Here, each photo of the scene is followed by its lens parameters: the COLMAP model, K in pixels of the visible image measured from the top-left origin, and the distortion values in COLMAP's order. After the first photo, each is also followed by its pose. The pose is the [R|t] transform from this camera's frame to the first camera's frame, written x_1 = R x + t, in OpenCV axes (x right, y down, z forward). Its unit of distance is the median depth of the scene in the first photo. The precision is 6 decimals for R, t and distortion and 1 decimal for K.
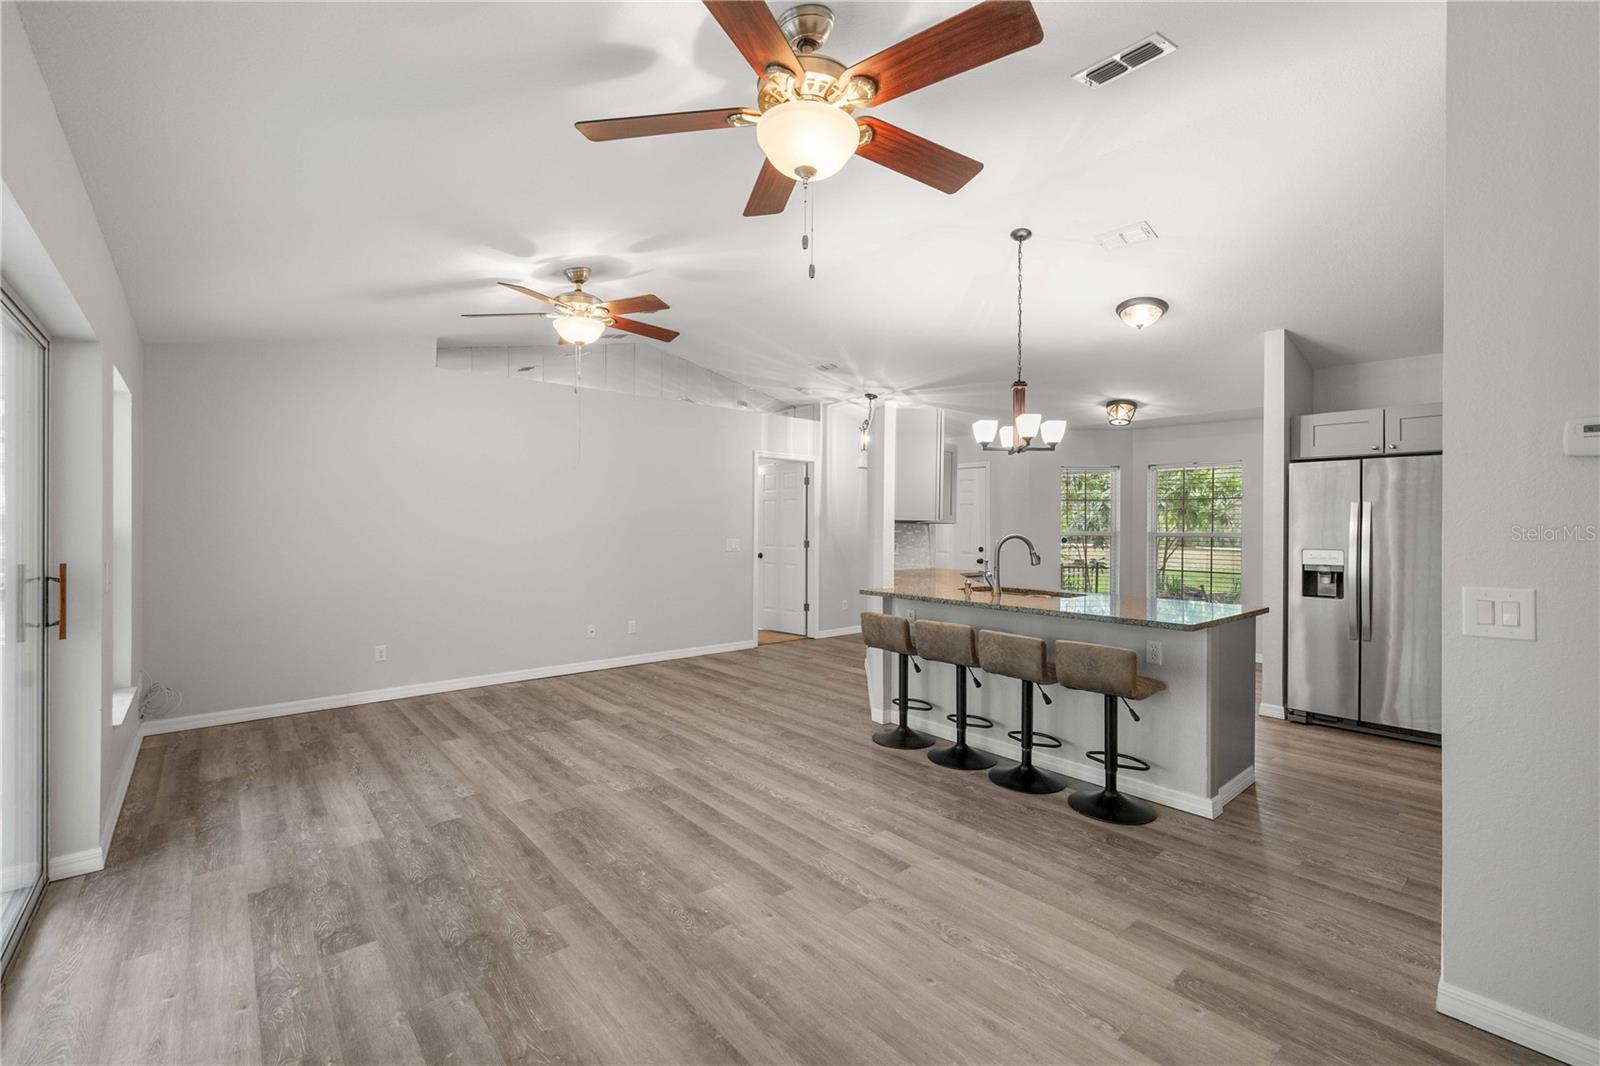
lens RADIAL K [[680.4, 0, 806.0], [0, 680.4, 530.3], [0, 0, 1]] dist [-0.000240, 0.000012]
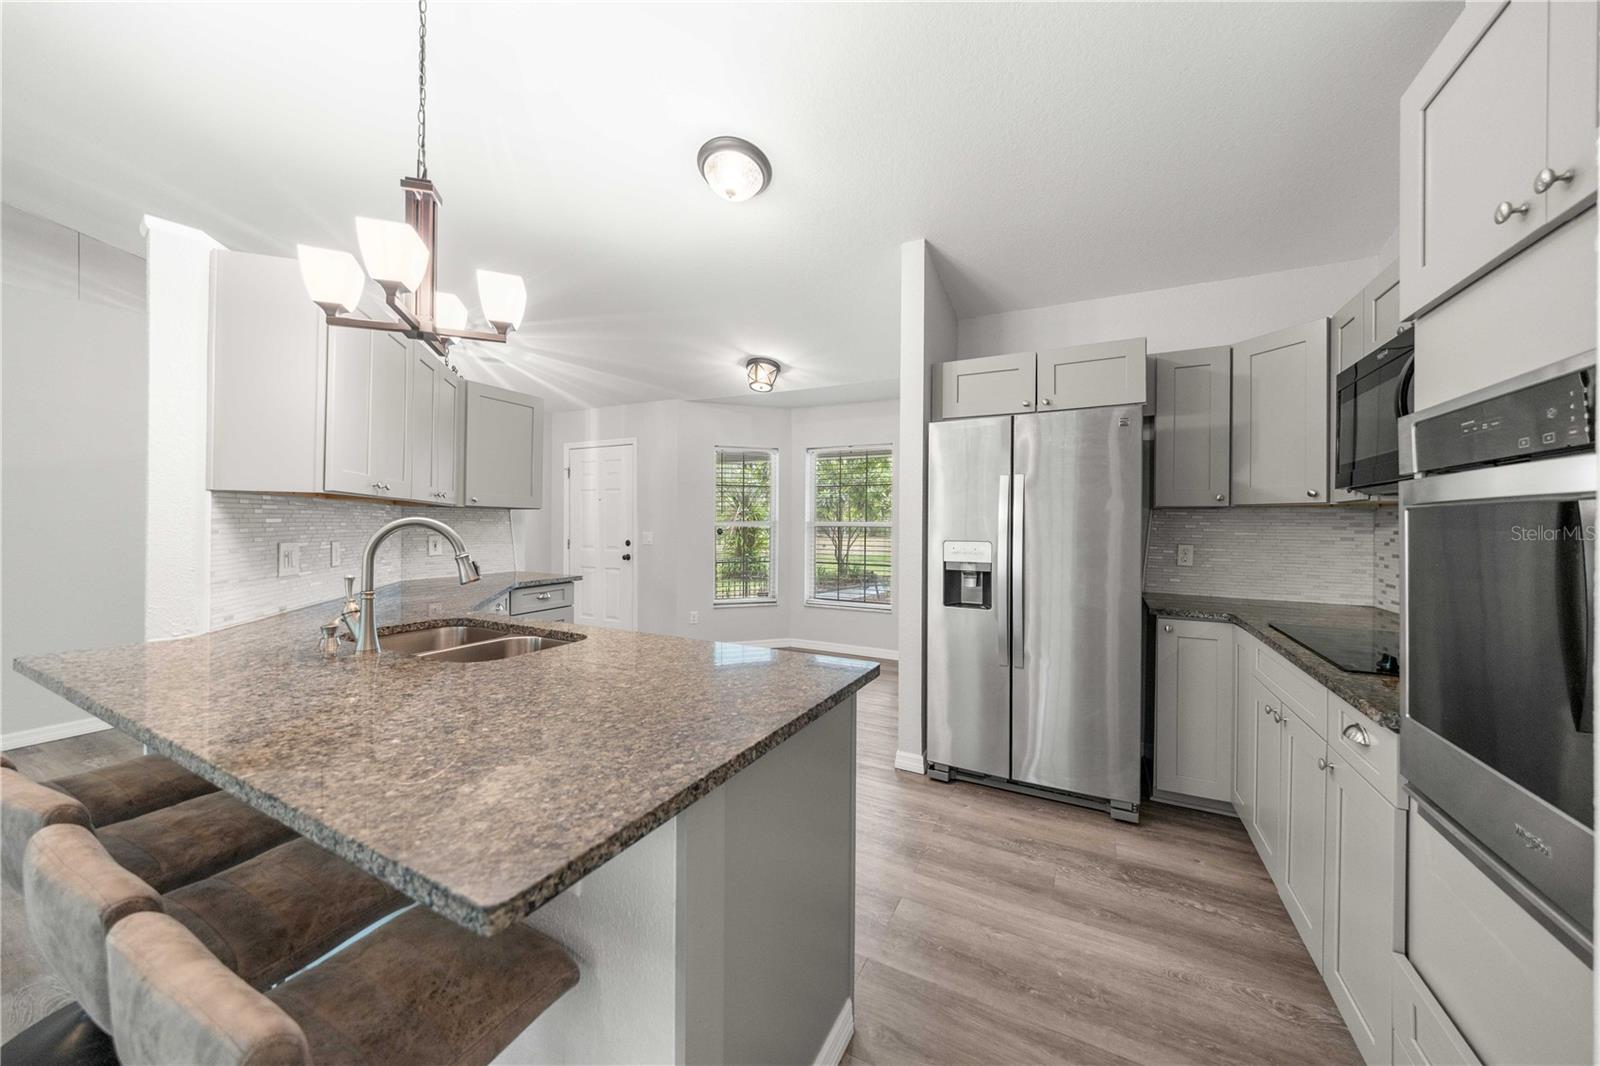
lens RADIAL K [[560.4, 0, 801.8], [0, 560.4, 528.2], [0, 0, 1]] dist [0.016538, 0.000002]
pose [[0.933552, -0.001497, 0.358438, 0.373746], [-0.000085, 0.999990, 0.004397, 0.011937], [-0.358441, -0.004135, 0.933543, 0.495841]]
